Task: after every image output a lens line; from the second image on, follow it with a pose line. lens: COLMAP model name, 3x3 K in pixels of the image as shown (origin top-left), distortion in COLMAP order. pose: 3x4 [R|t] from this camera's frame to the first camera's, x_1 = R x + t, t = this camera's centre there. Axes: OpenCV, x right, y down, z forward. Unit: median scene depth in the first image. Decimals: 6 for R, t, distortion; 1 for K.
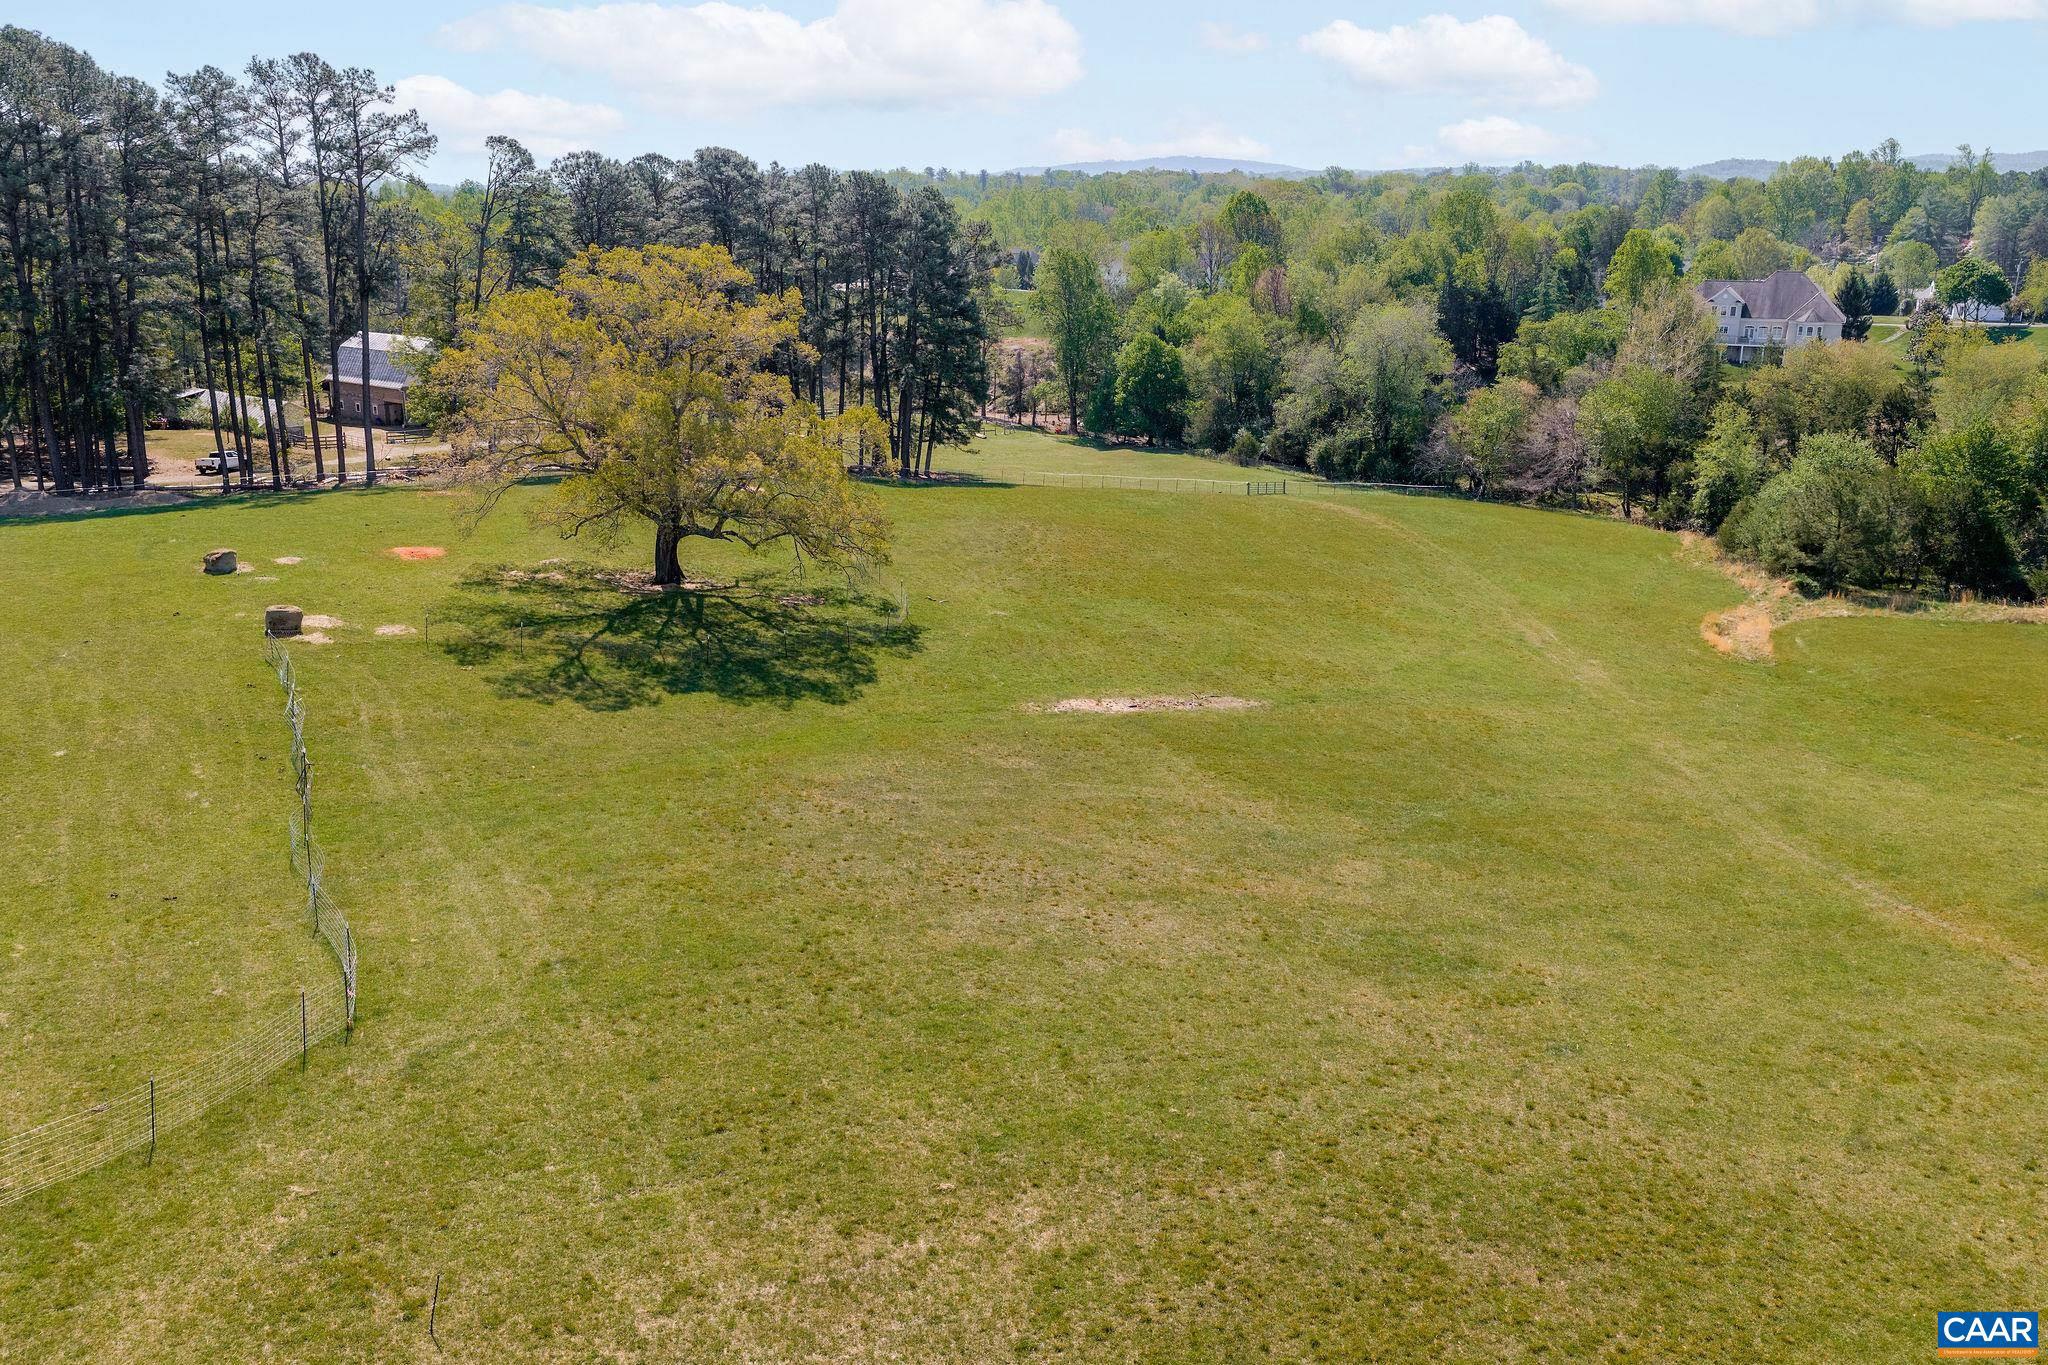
lens RADIAL K [[1698.0, 0, 1021.8], [0, 1698.0, 677.9], [0, 0, 1]] dist [0.007144, -0.004087]
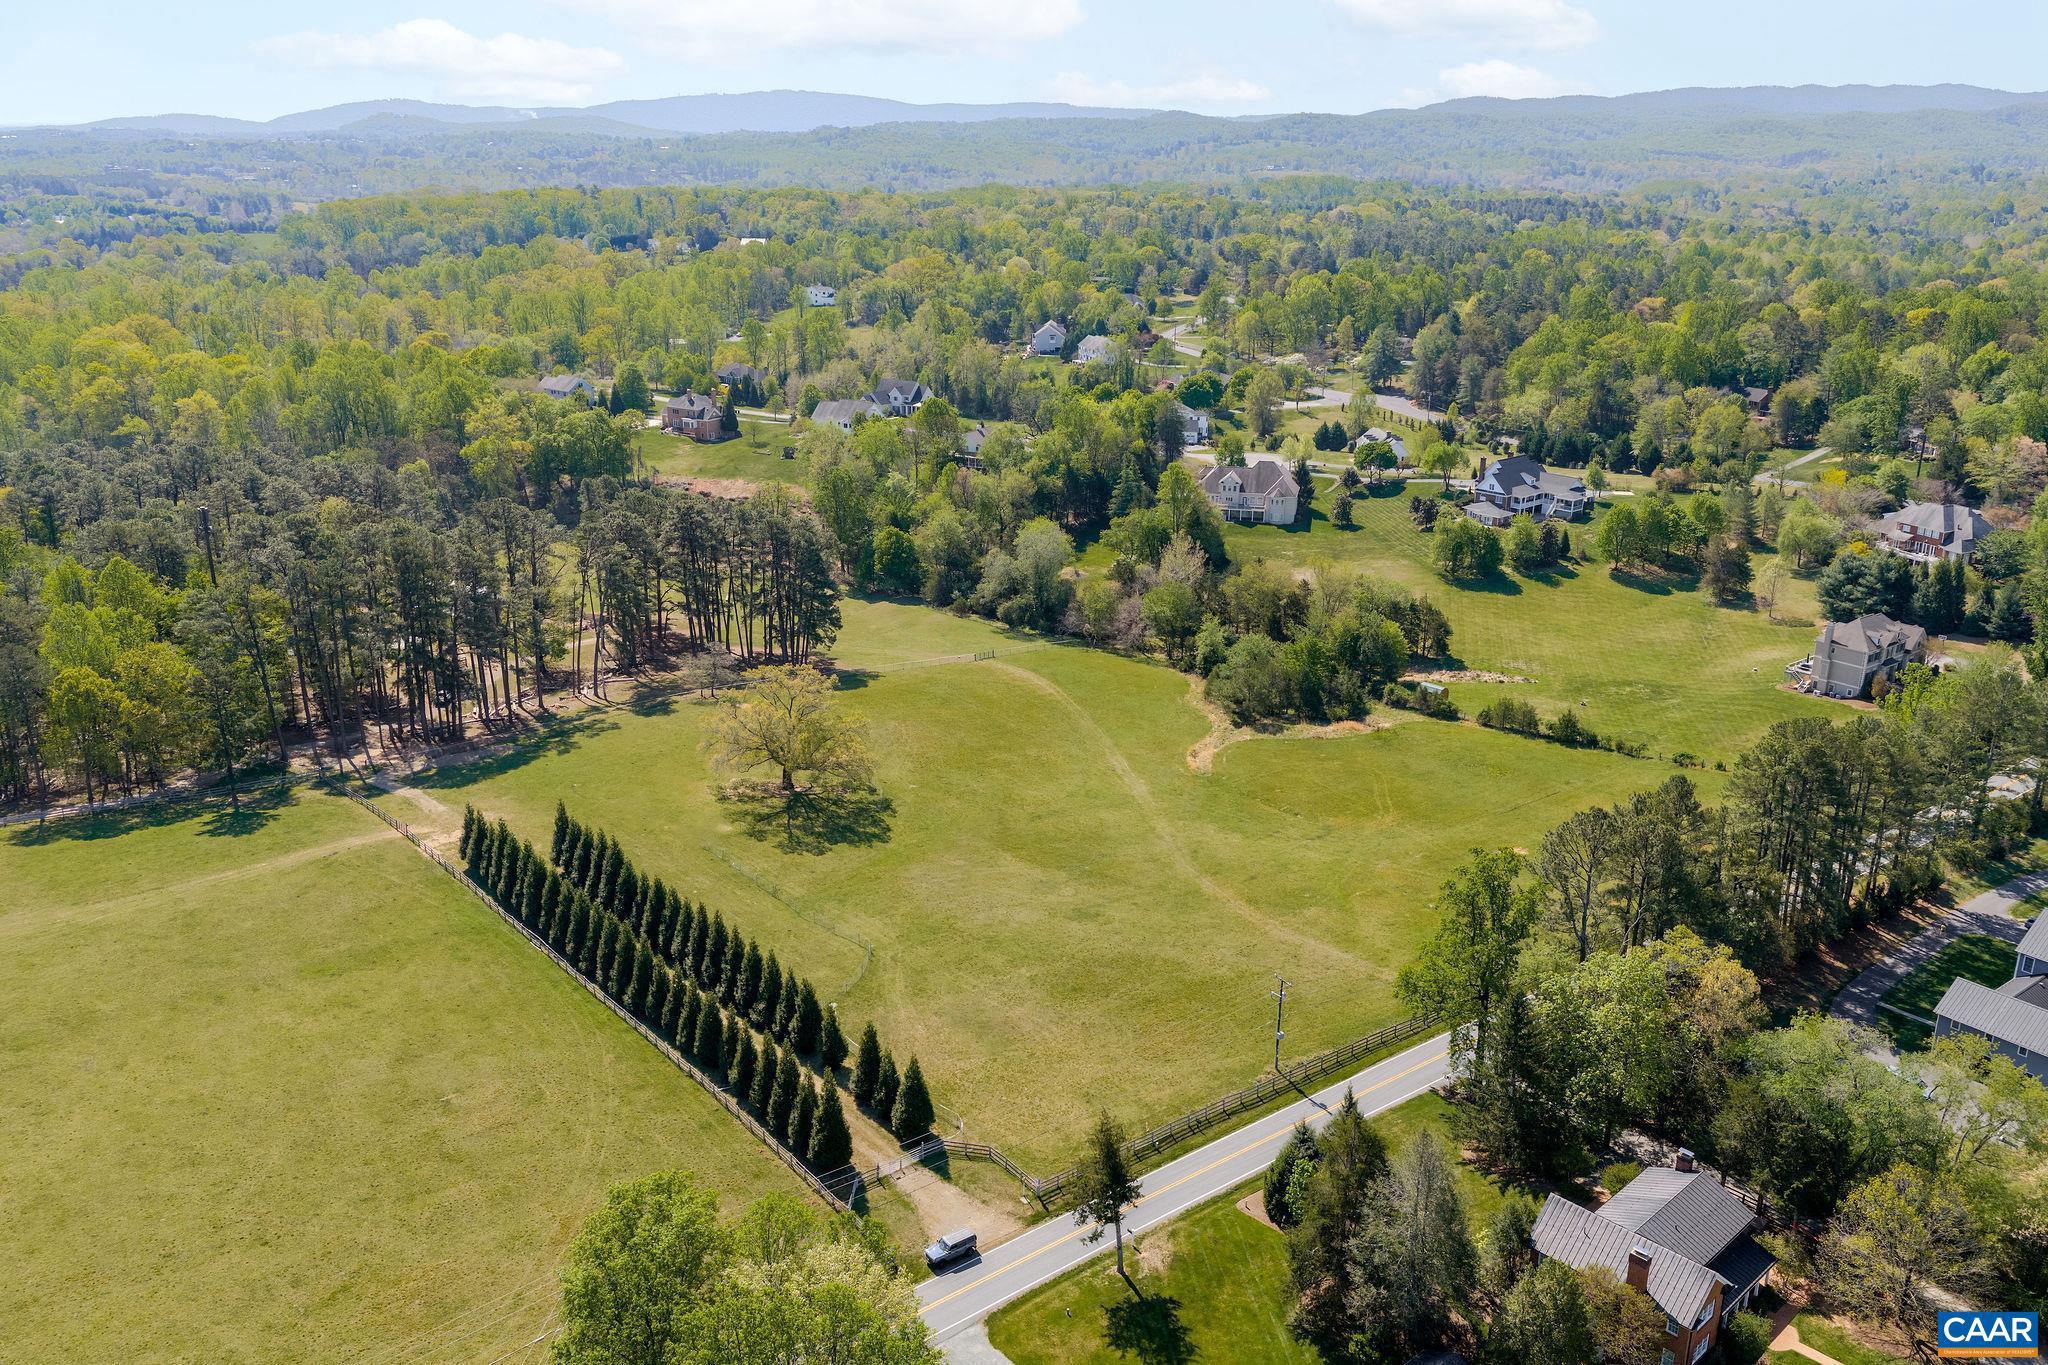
lens RADIAL K [[1698.0, 0, 1026.1], [0, 1698.0, 683.1], [0, 0, 1]] dist [0.007144, -0.004087]
pose [[0.974969, -0.068484, 0.211533, -0.210831], [0.059248, 0.997005, 0.049703, -0.173373], [-0.214303, -0.035926, 0.976106, -0.845776]]
